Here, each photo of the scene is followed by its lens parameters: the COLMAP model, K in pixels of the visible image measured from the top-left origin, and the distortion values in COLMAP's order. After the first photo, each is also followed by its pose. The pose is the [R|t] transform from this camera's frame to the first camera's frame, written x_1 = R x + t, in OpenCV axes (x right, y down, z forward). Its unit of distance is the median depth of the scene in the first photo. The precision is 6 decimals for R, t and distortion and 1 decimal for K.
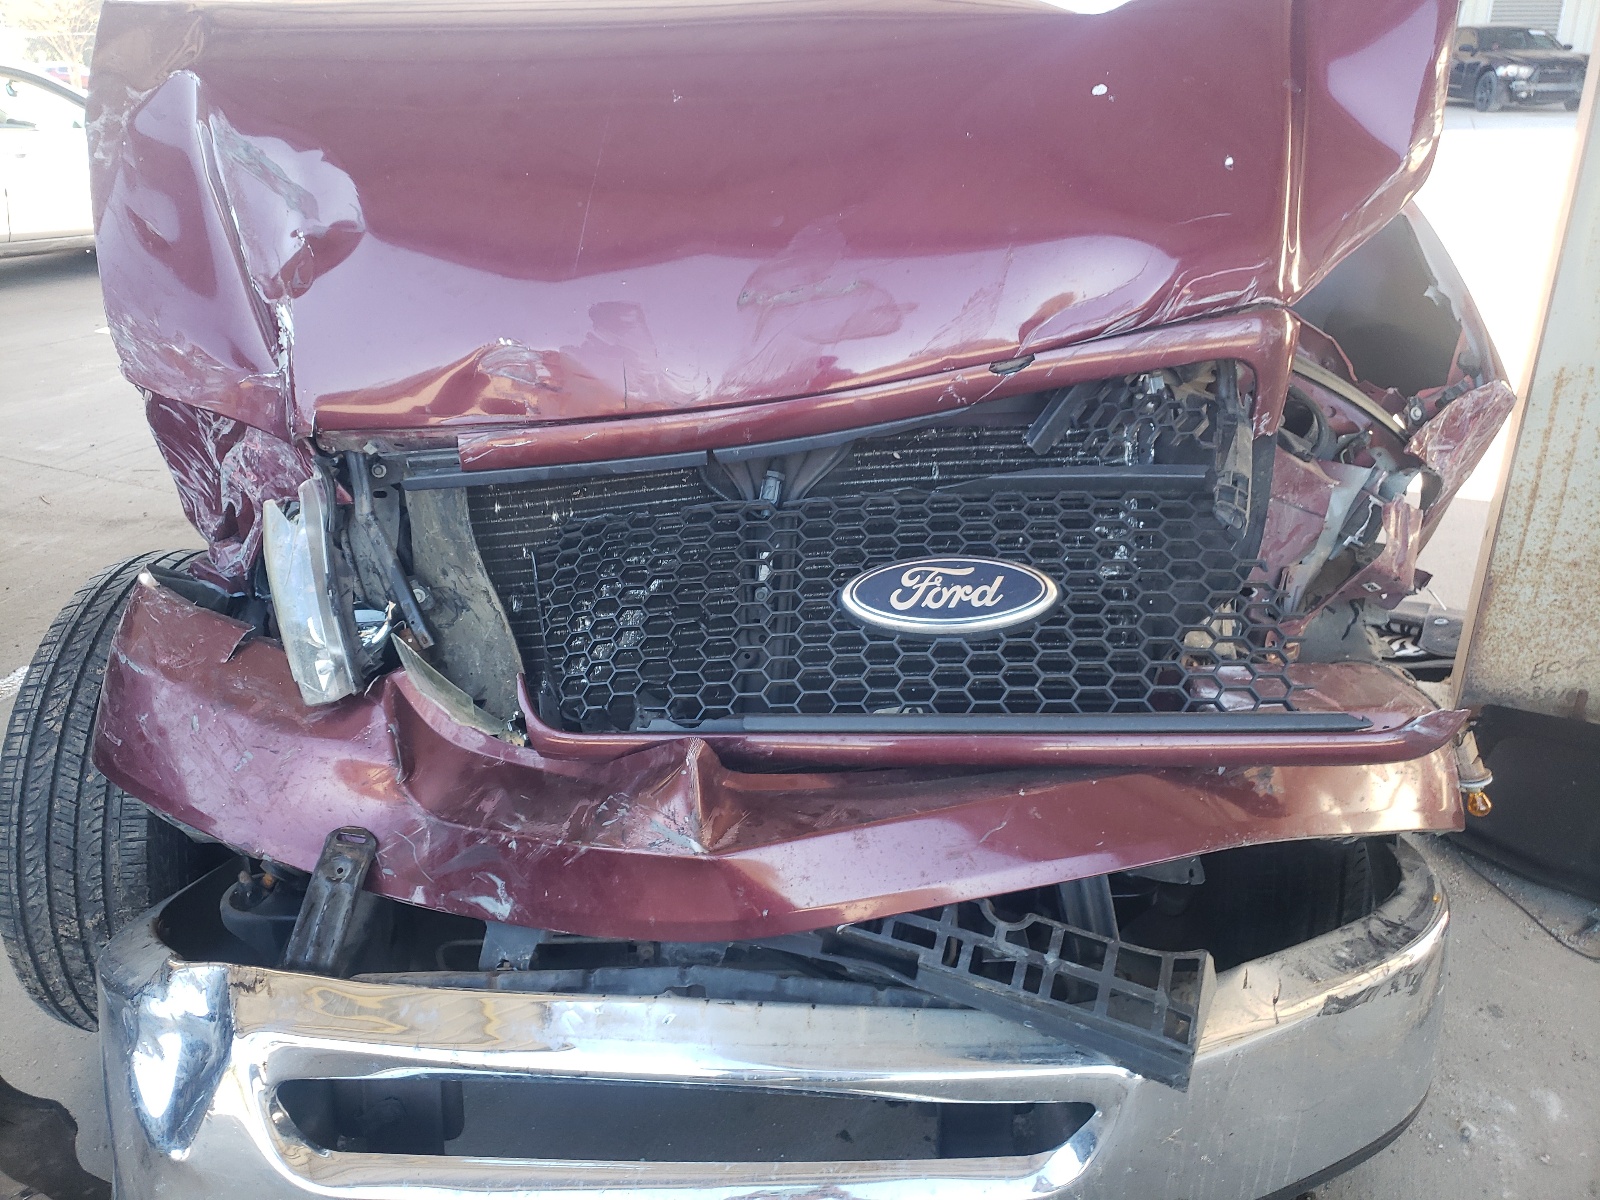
lens RADIAL K [[1248.2, 0, 745.3], [0, 1248.2, 593.6], [0, 0, 1]] dist [0.004525, -0.007072]
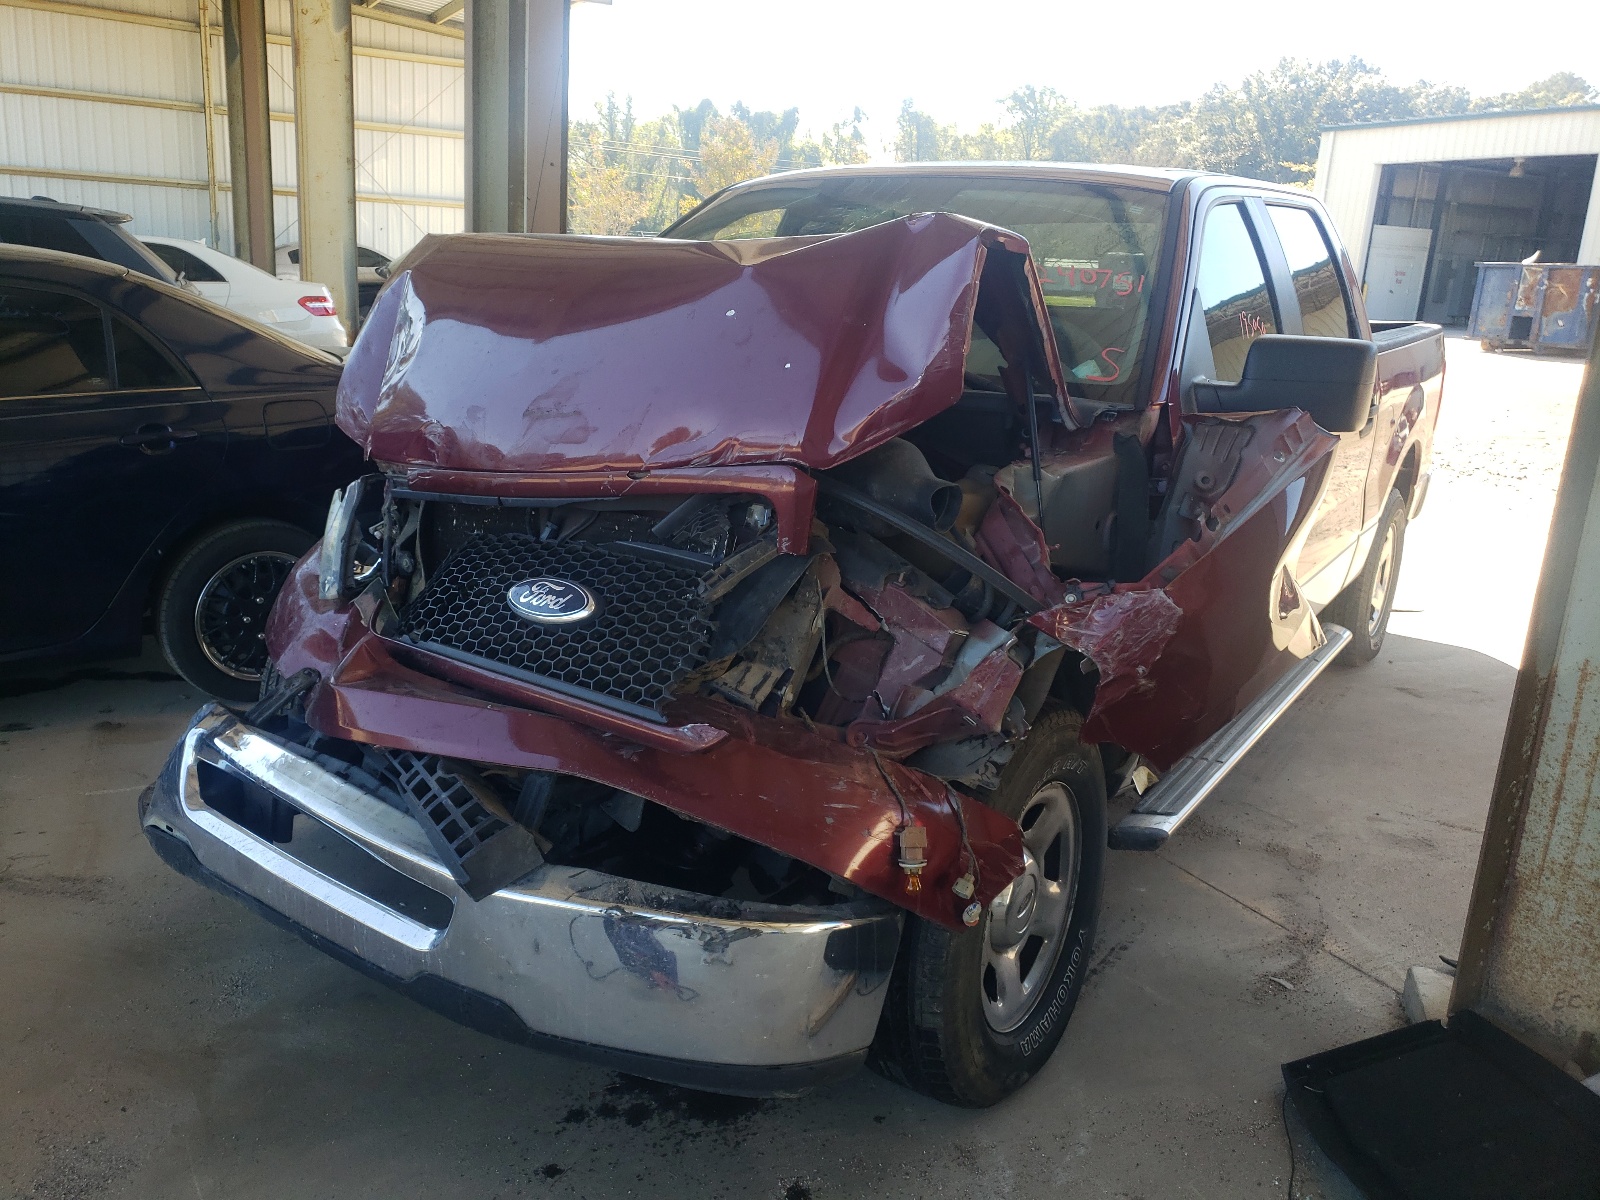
lens RADIAL K [[1248.2, 0, 745.3], [0, 1248.2, 593.6], [0, 0, 1]] dist [0.004525, -0.007072]
pose [[0.796053, 0.200664, -0.570994, 0.977620], [-0.289781, 0.954638, -0.068510, 0.022195], [0.531345, 0.220001, 0.818091, -0.138419]]
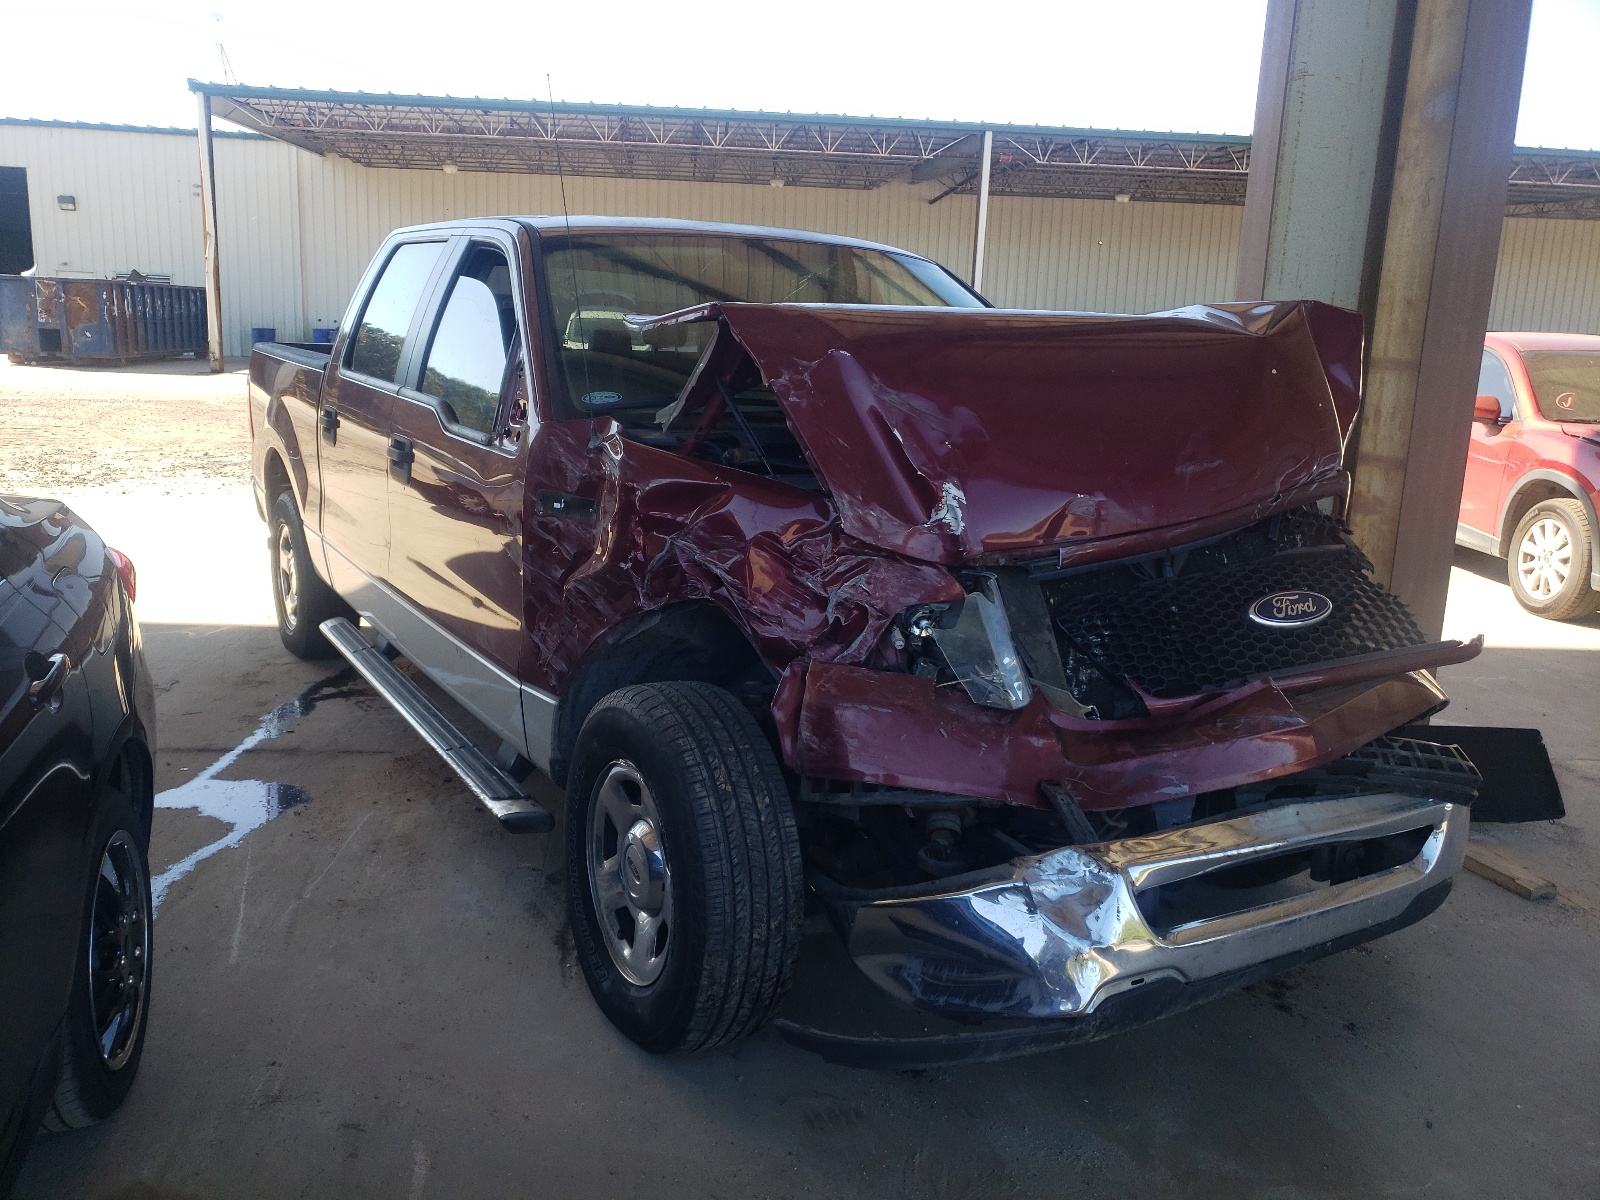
lens RADIAL K [[1231.9, 0, 800.0], [0, 1231.9, 600.0], [0, 0, 1]] dist [0.010267, 0.003013]
pose [[0.865314, -0.062446, 0.497325, -1.169482], [0.157984, 0.975613, -0.152381, 0.126616], [-0.475682, 0.210427, 0.854077, -0.258207]]
